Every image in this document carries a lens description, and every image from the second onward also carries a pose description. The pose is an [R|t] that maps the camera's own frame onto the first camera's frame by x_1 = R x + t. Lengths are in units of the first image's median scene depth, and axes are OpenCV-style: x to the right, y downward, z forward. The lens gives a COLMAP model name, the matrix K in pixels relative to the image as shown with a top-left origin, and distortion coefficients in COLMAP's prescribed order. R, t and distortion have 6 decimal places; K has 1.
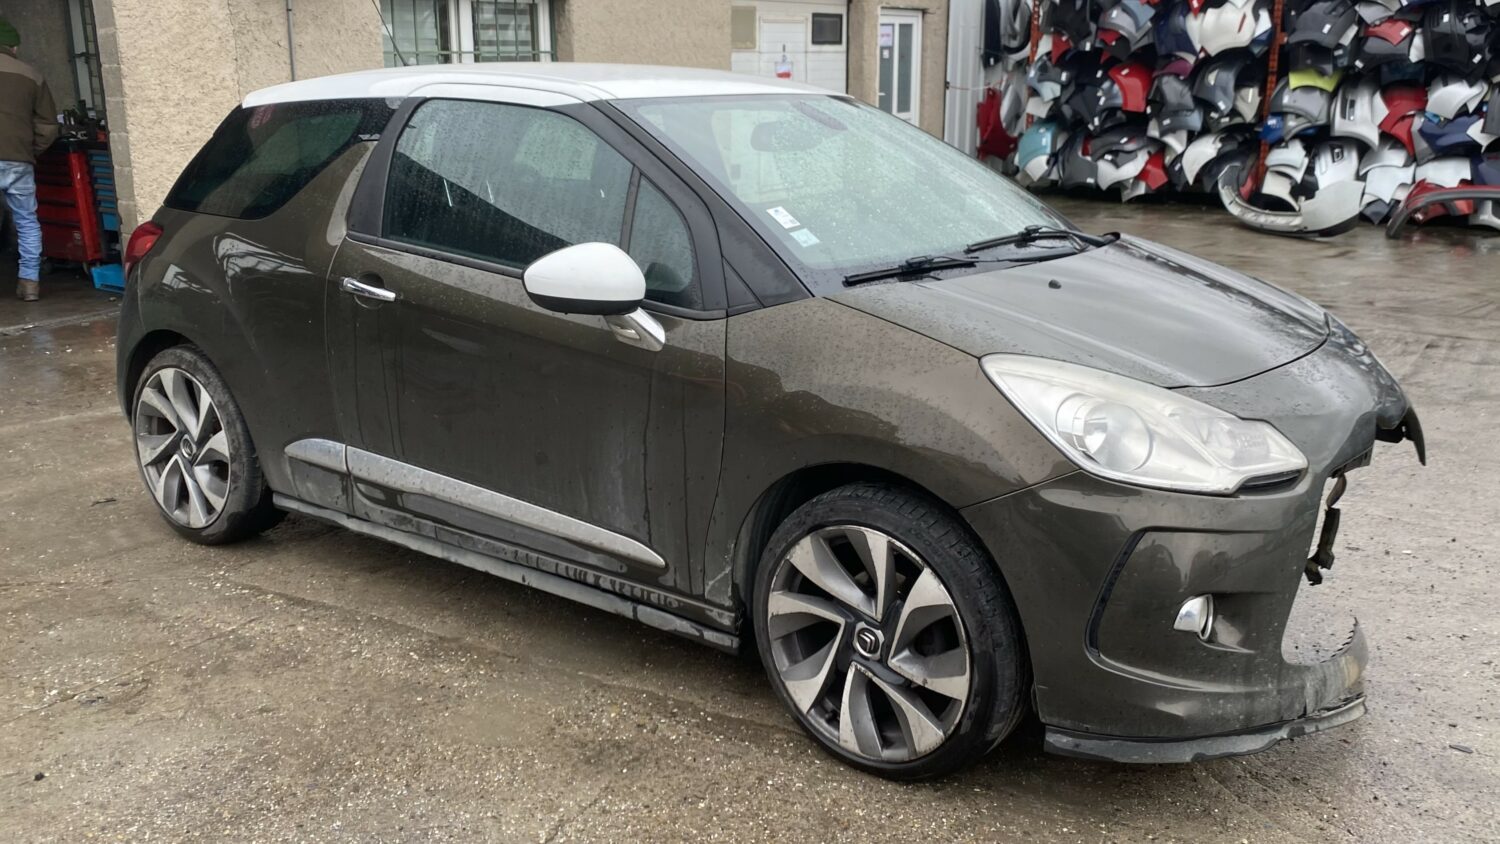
lens RADIAL K [[1290.5, 0, 777.0], [0, 1290.5, 422.7], [0, 0, 1]] dist [0.005693, -0.000365]
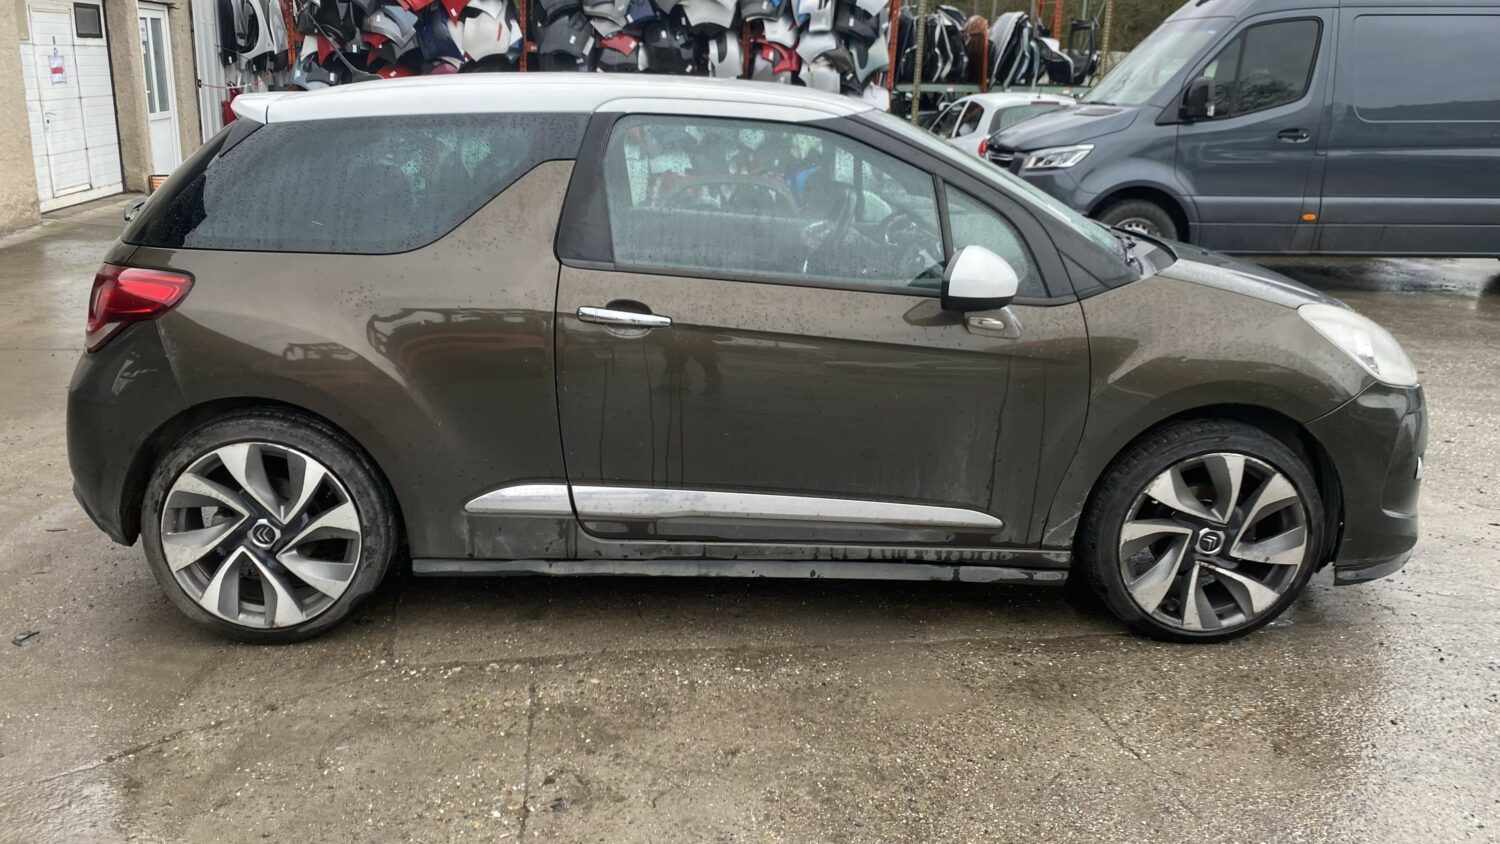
lens RADIAL K [[1197.0, 0, 726.1], [0, 1197.0, 456.7], [0, 0, 1]] dist [0.020202, -0.003985]
pose [[0.808444, -0.164534, 0.565107, -0.668872], [0.138996, 0.986346, 0.088332, -0.059334], [-0.571925, 0.007136, 0.820275, 0.200500]]
